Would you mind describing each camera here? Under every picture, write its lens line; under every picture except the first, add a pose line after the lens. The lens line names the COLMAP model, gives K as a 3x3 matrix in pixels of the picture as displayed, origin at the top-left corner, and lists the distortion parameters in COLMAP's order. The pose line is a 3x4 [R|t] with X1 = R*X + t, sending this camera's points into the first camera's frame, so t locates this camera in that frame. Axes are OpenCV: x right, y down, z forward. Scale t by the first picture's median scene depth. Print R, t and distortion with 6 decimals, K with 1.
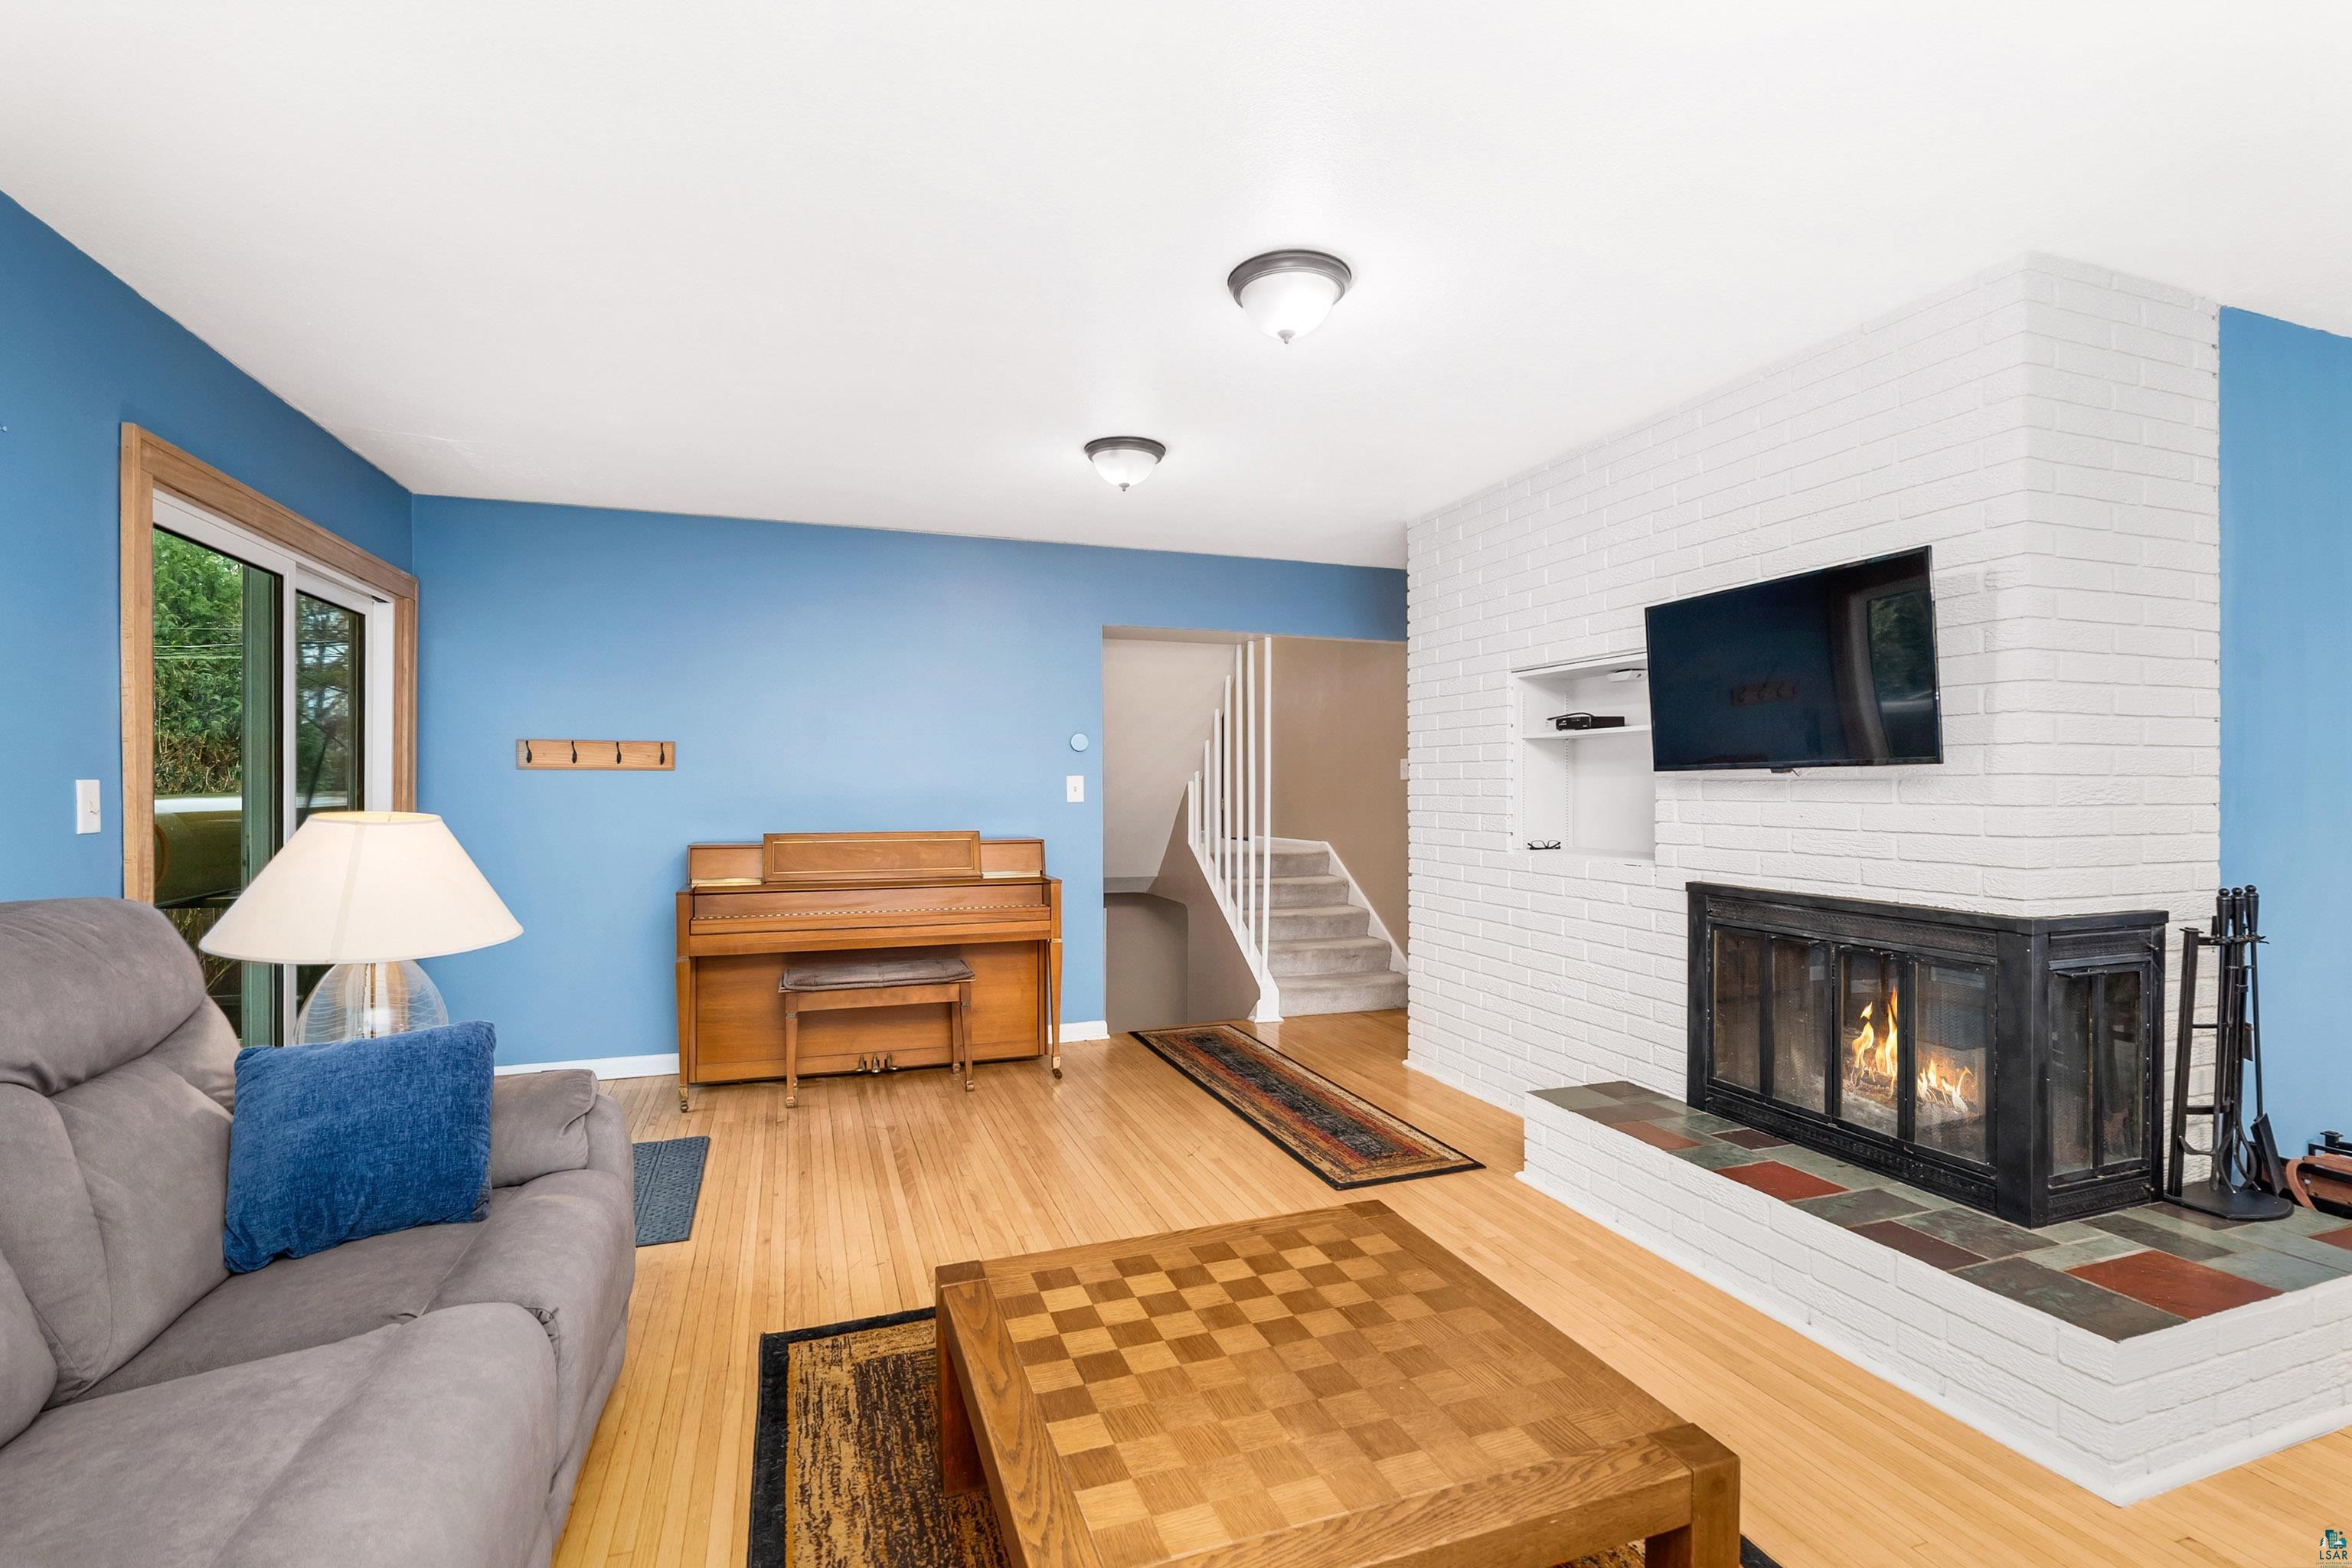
lens RADIAL K [[1077.0, 0, 1176.0], [0, 1077.0, 784.0], [0, 0, 1]] dist [0.018638, 0.000061]
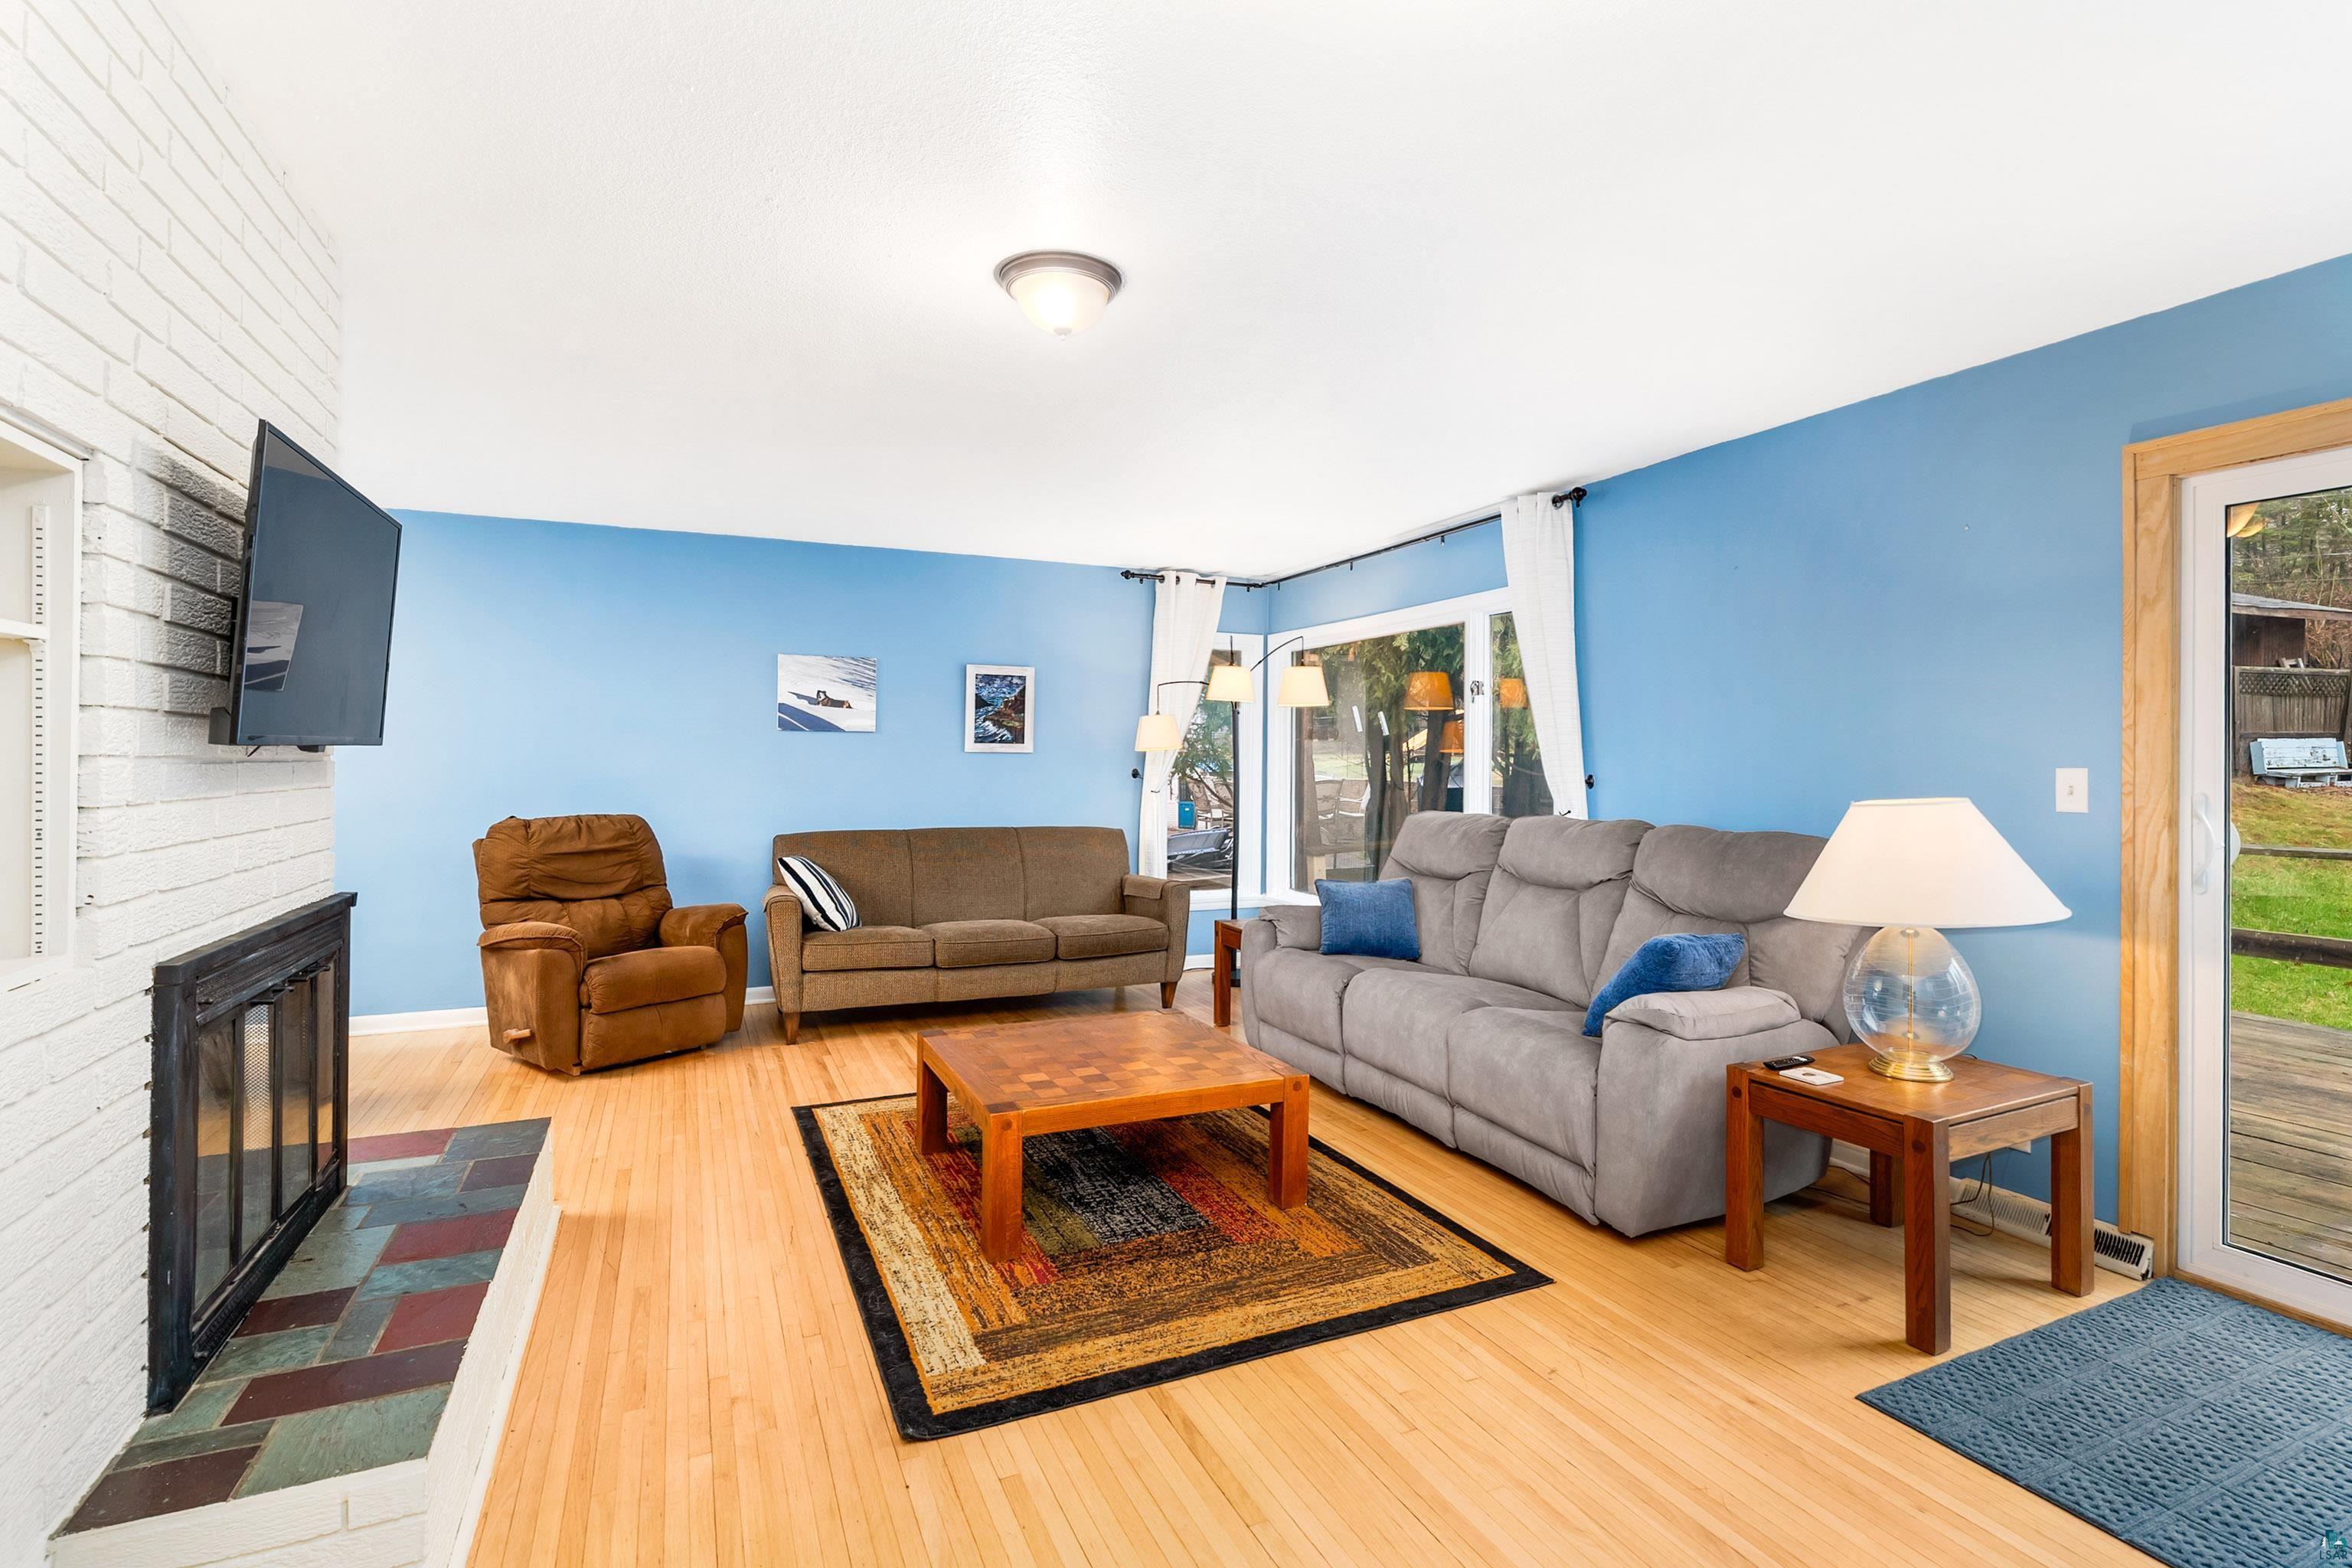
lens RADIAL K [[1098.7, 0, 1180.5], [0, 1098.7, 752.5], [0, 0, 1]] dist [-0.000152, 0.000365]
pose [[-0.996511, -0.002286, -0.083436, 0.084481], [-0.001721, 0.999975, -0.006838, -0.007244], [0.083449, -0.006670, -0.996490, 2.257119]]
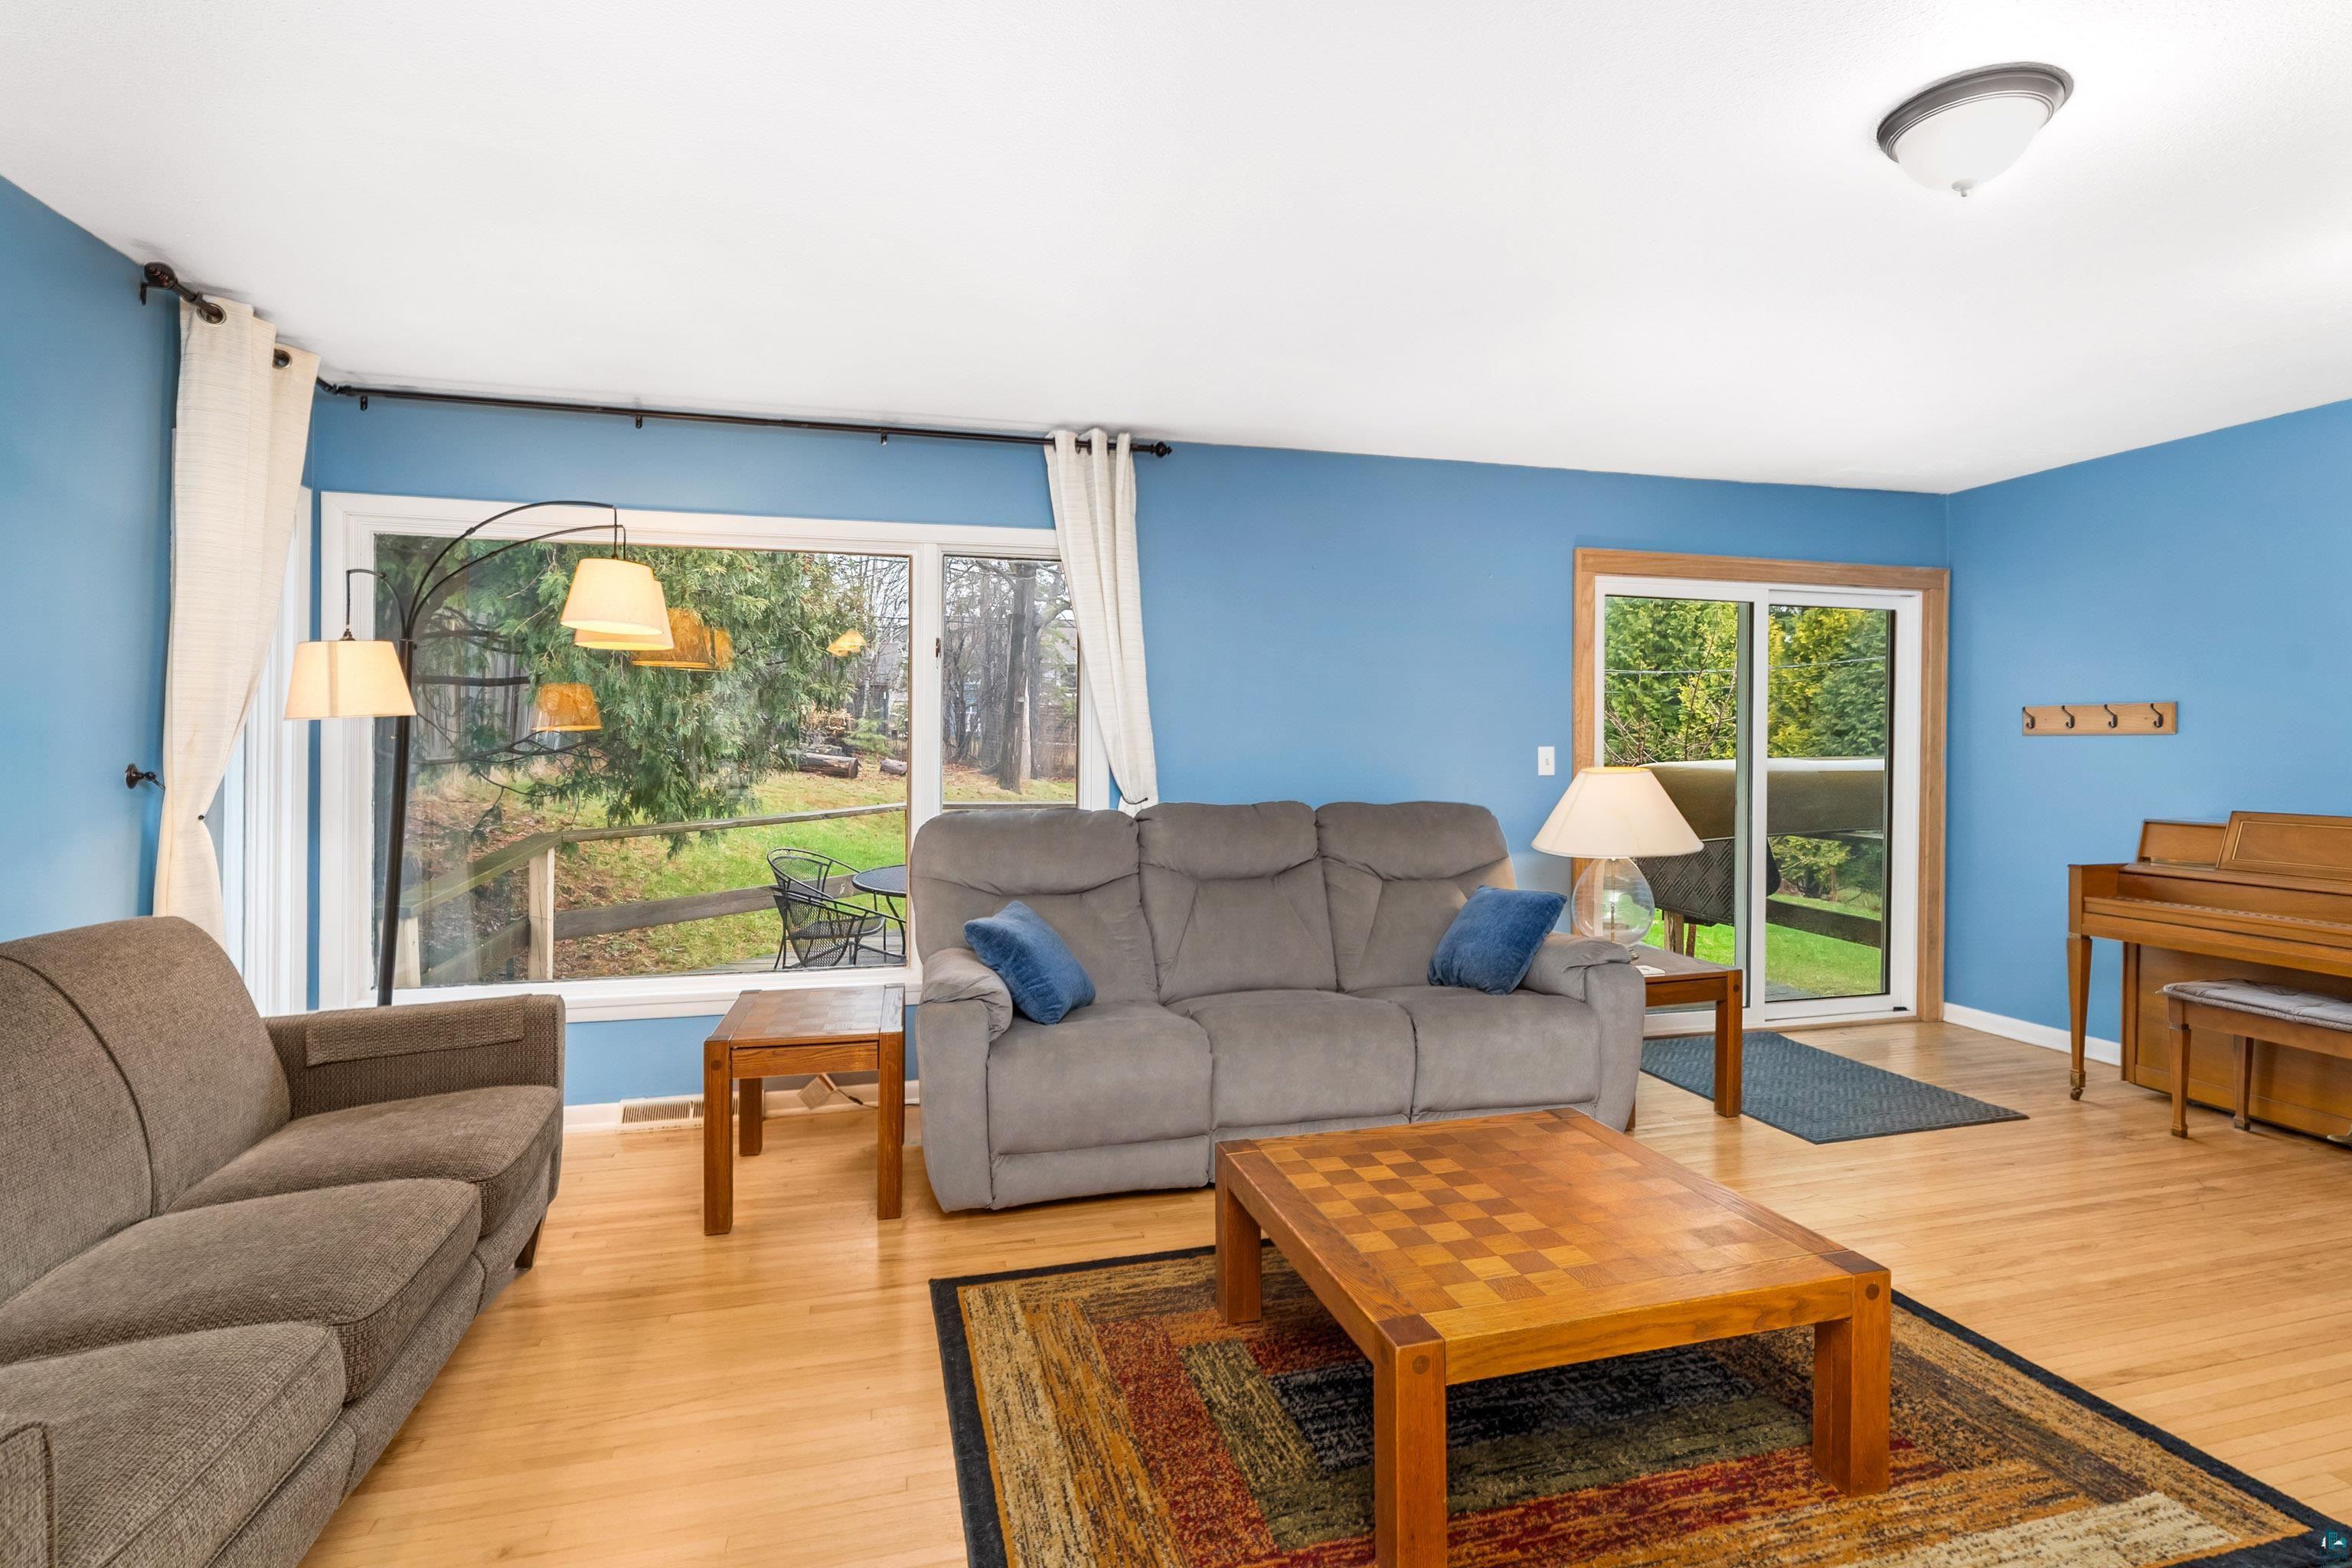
lens RADIAL K [[1154.7, 0, 1176.0], [0, 1154.7, 784.0], [0, 0, 1]] dist [0.002563, 0.000640]
pose [[-0.067726, 0.033377, -0.997145, 1.085799], [-0.001511, 0.999436, 0.033557, -0.006447], [0.997703, 0.003779, -0.067638, 0.529191]]
